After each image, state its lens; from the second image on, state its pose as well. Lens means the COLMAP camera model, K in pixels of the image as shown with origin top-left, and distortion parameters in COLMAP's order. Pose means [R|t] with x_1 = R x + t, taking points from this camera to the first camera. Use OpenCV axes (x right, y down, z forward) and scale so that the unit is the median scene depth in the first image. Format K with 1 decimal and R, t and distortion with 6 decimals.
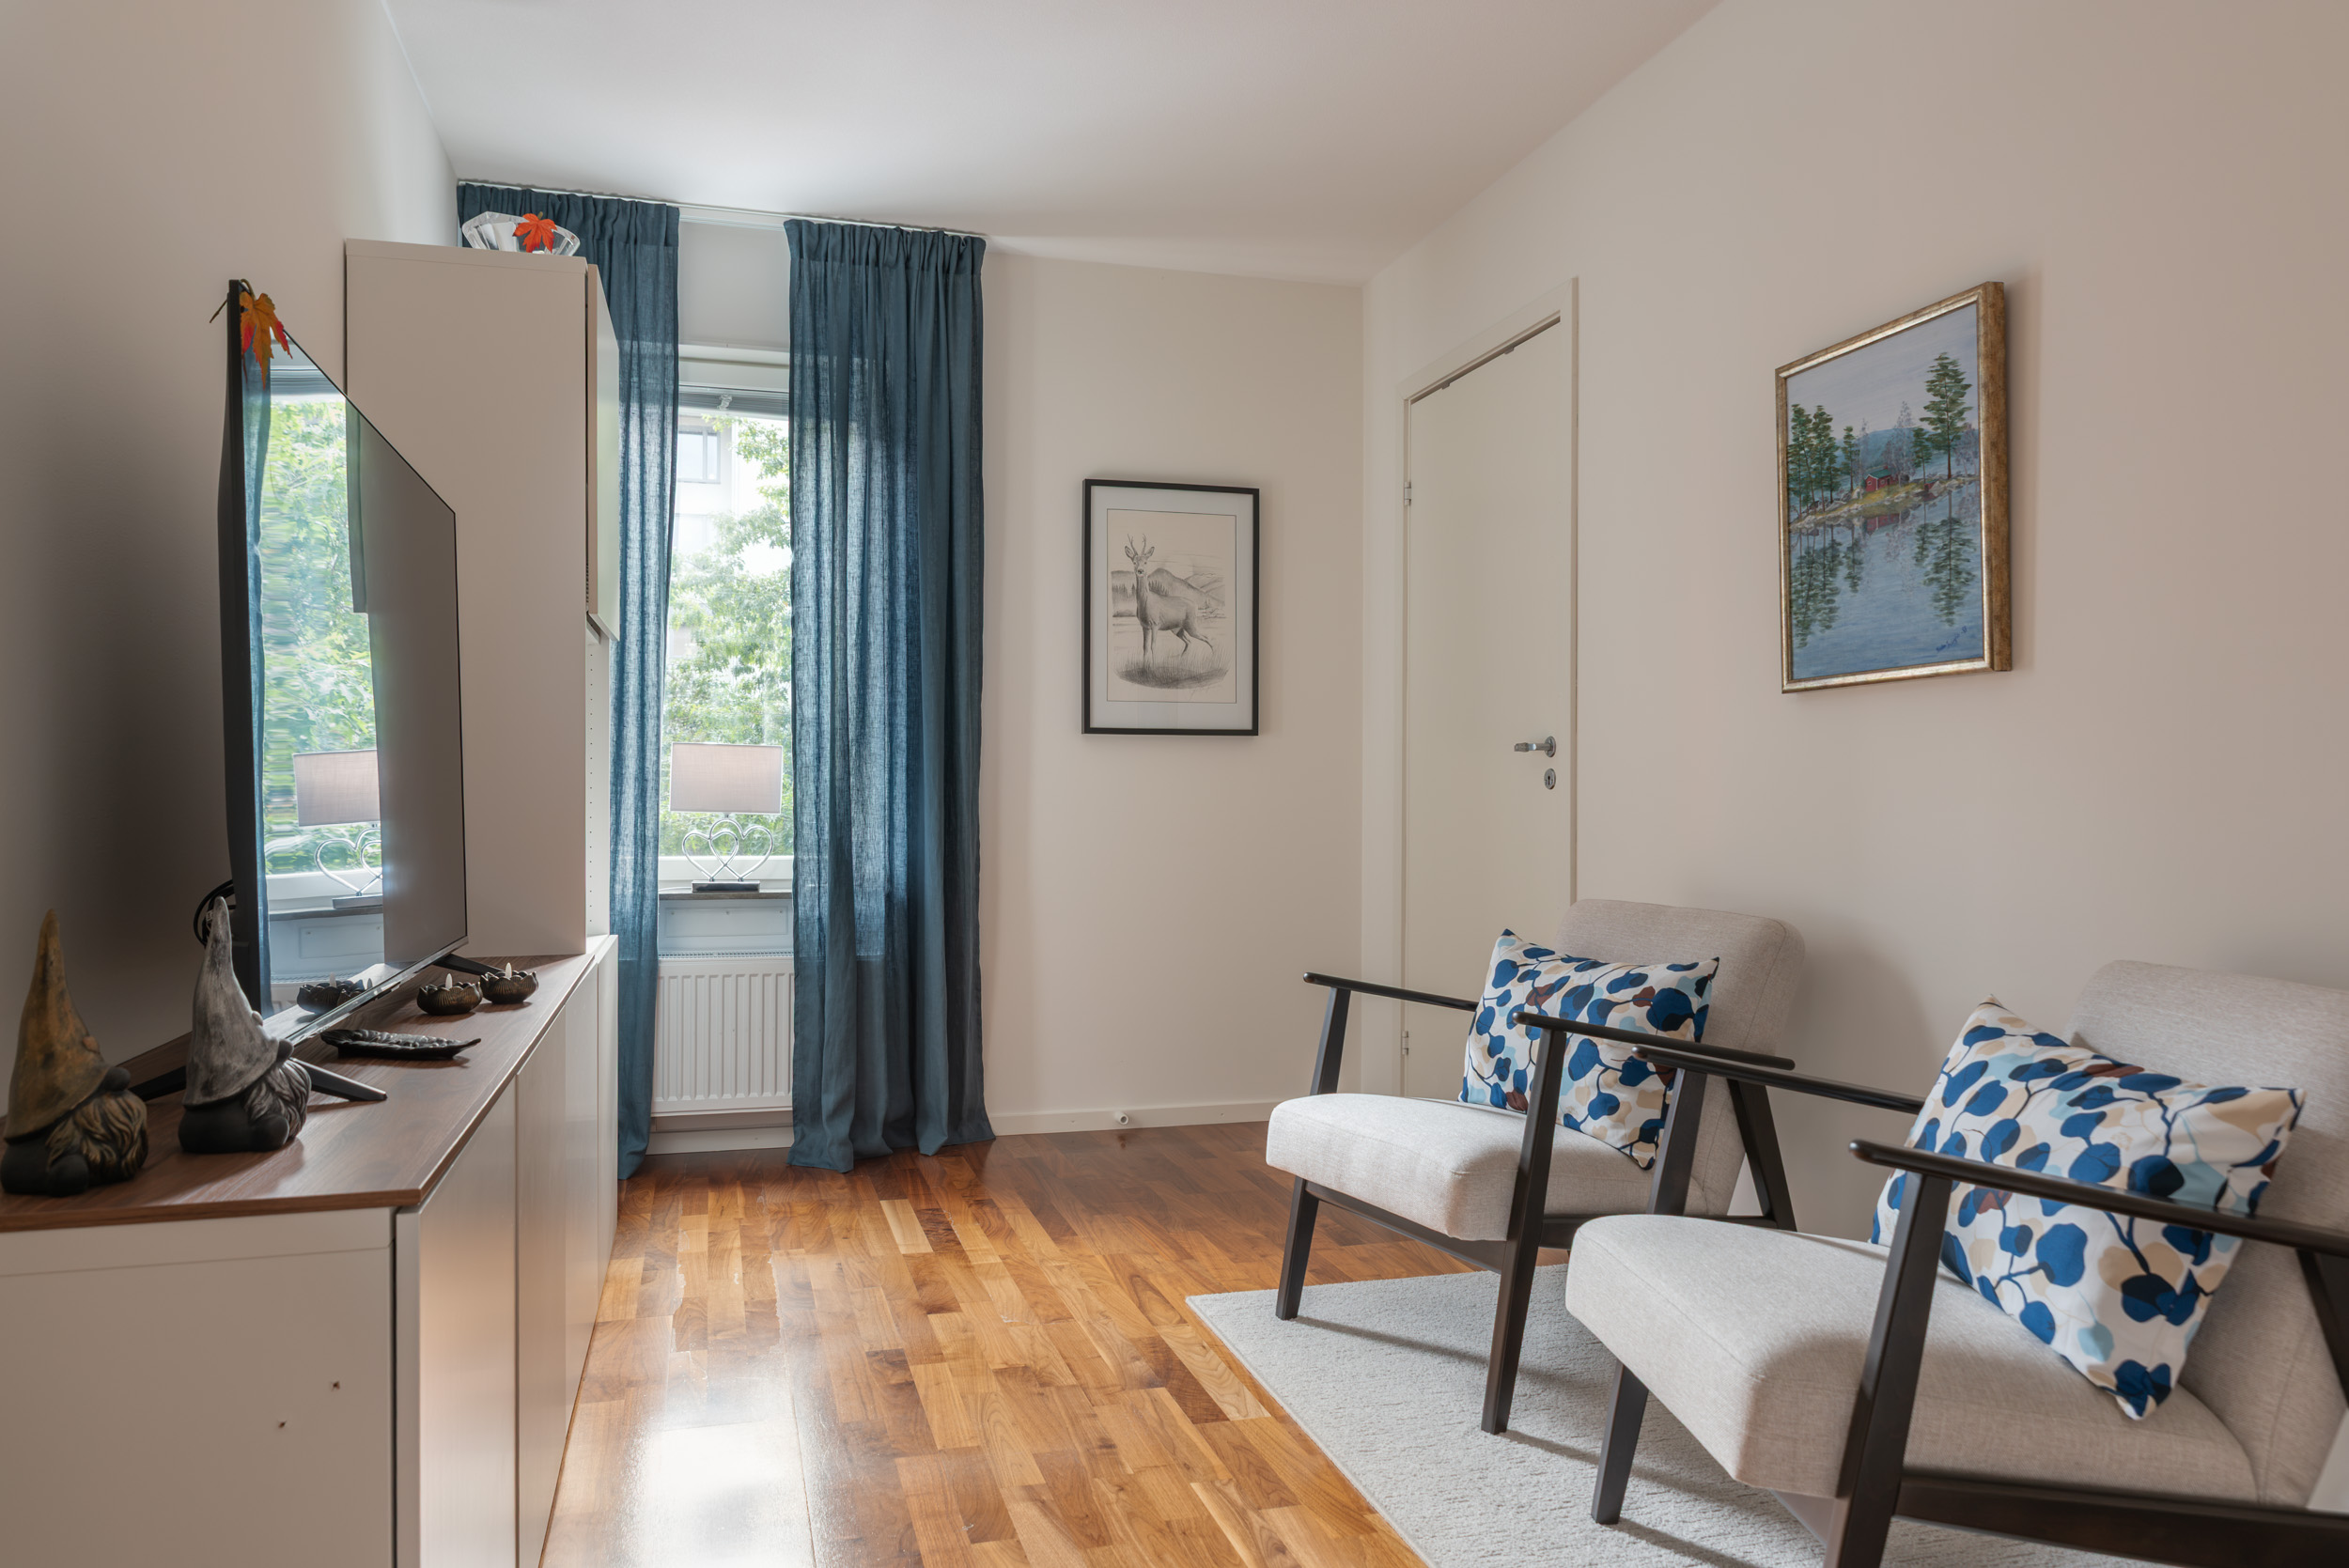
lens RADIAL K [[1587.0, 0, 1173.6], [0, 1587.0, 788.7], [0, 0, 1]] dist [0.004643, -0.002308]
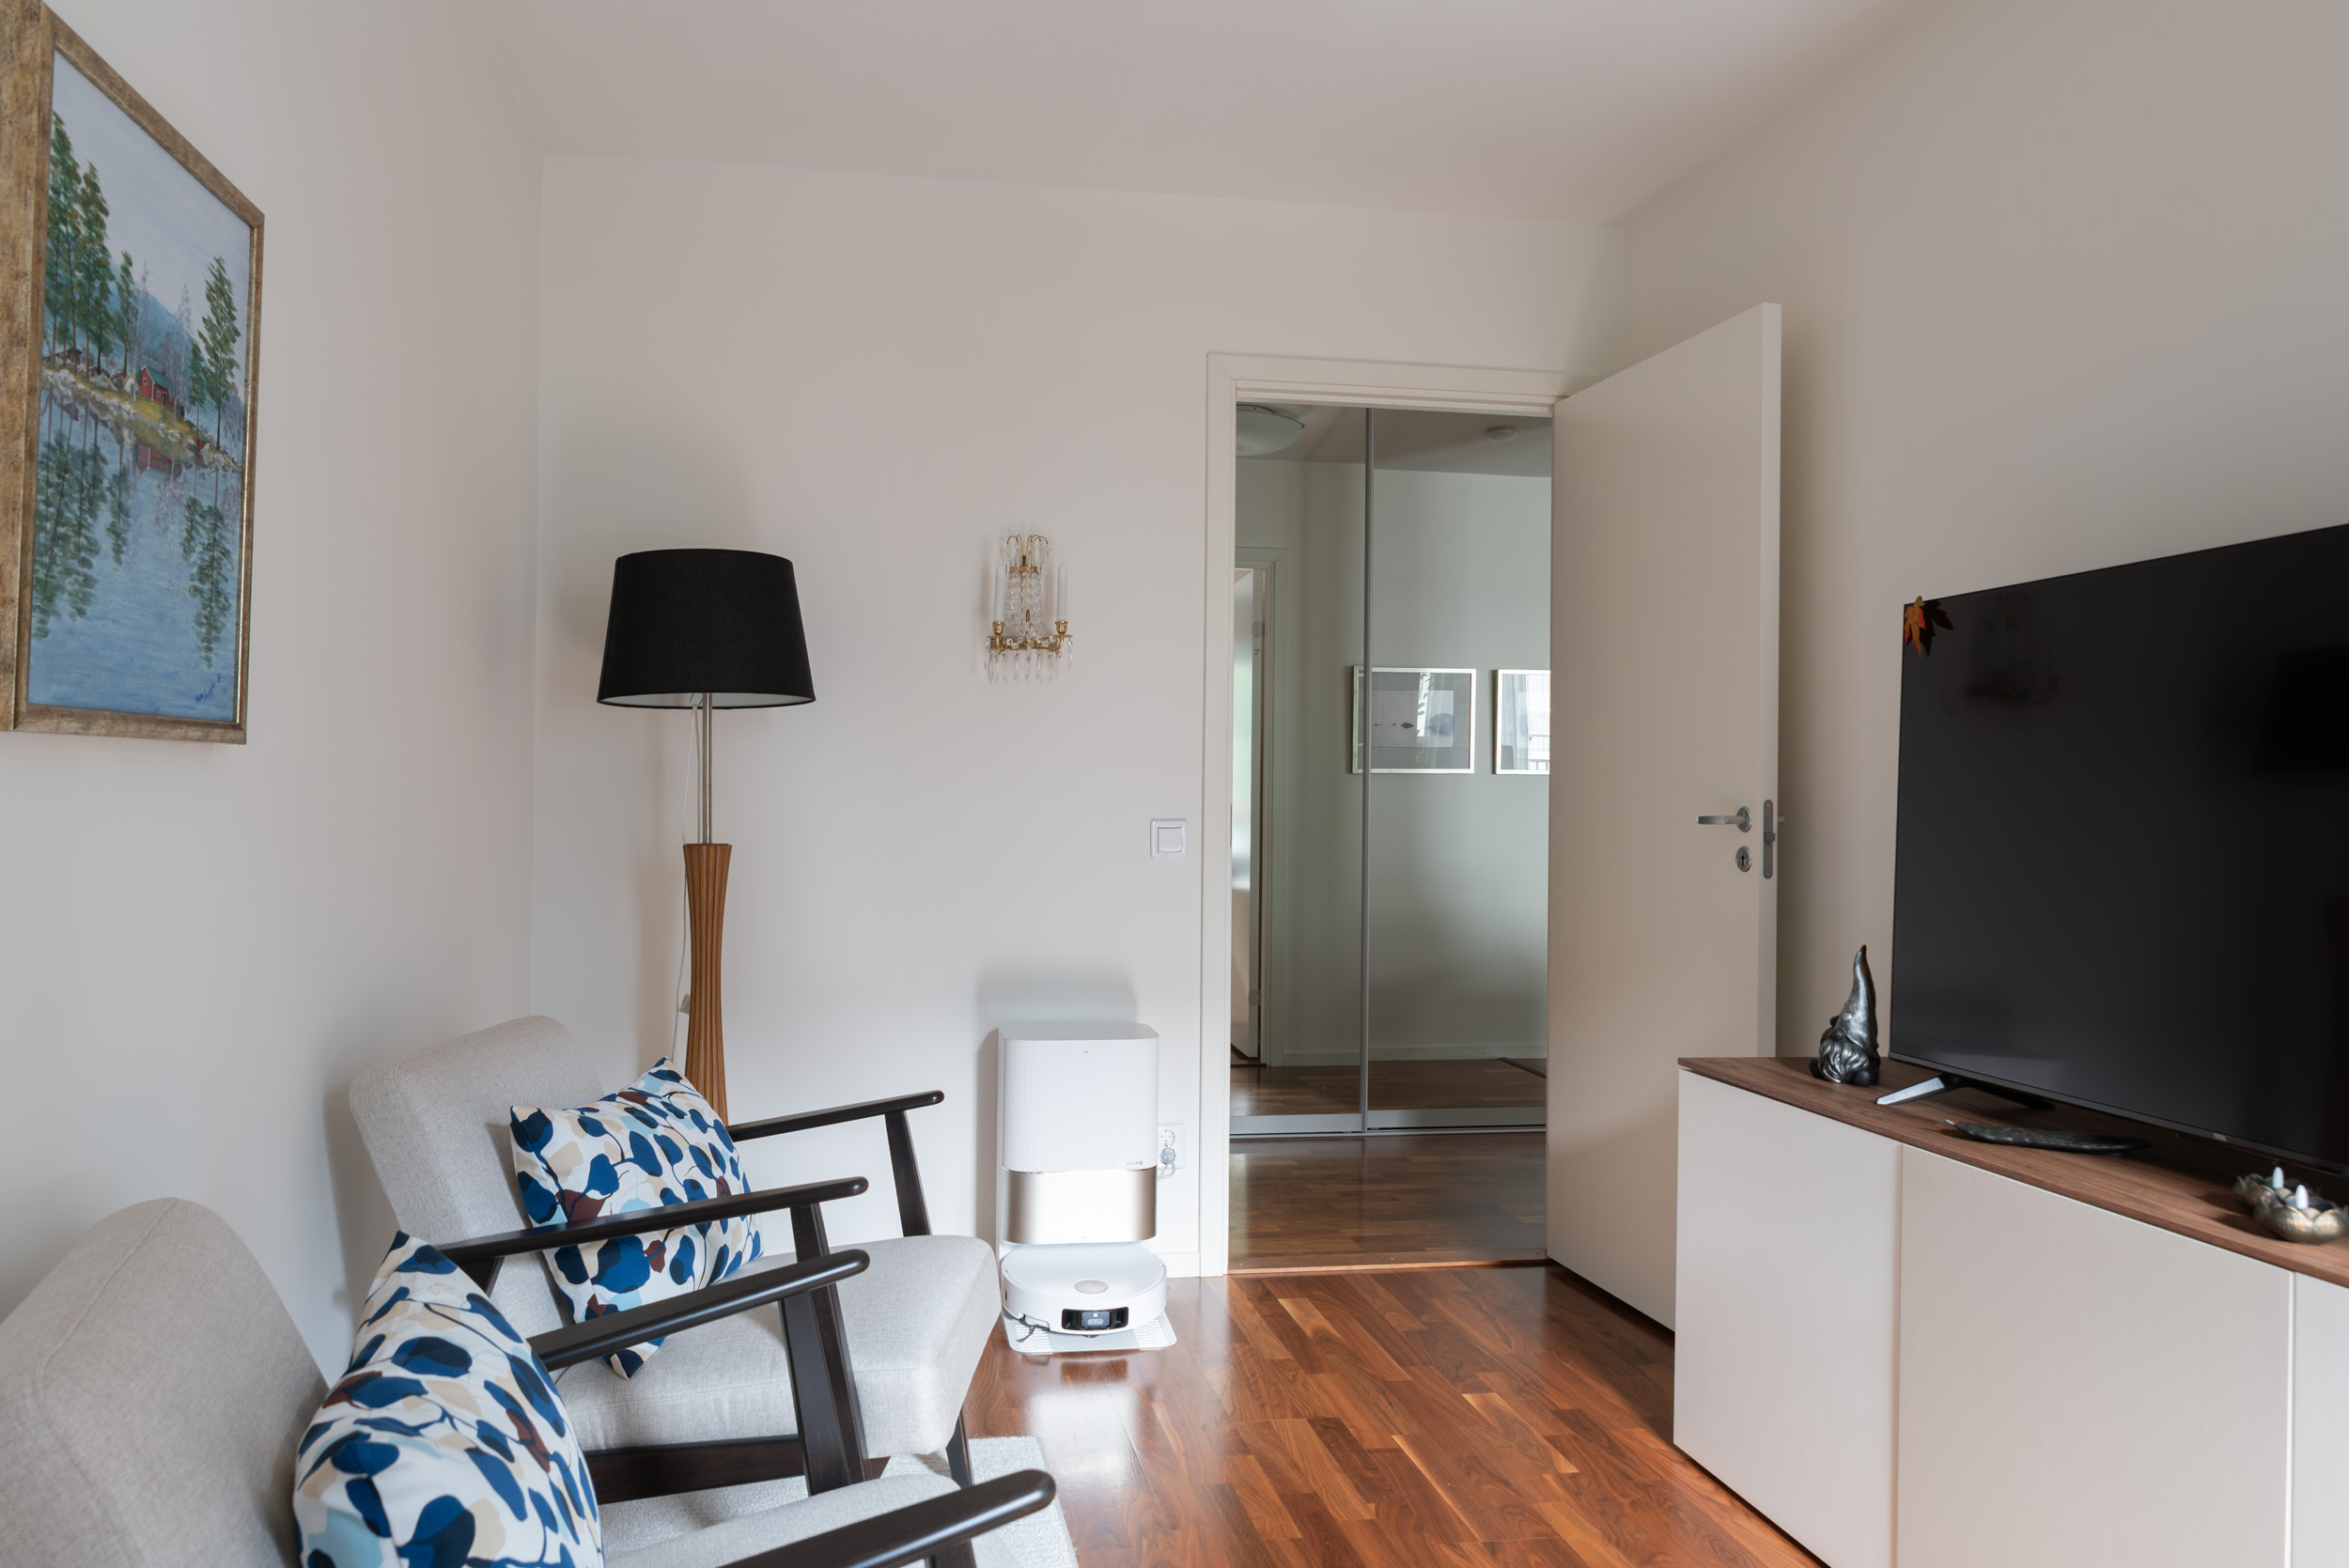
lens RADIAL K [[1587.0, 0, 1173.5], [0, 1587.0, 785.0], [0, 0, 1]] dist [0.004643, -0.002308]
pose [[-0.995945, -0.011323, 0.089244, 0.022732], [-0.012577, 0.999830, -0.013499, -0.045367], [-0.089076, -0.014566, -0.995918, 1.501332]]
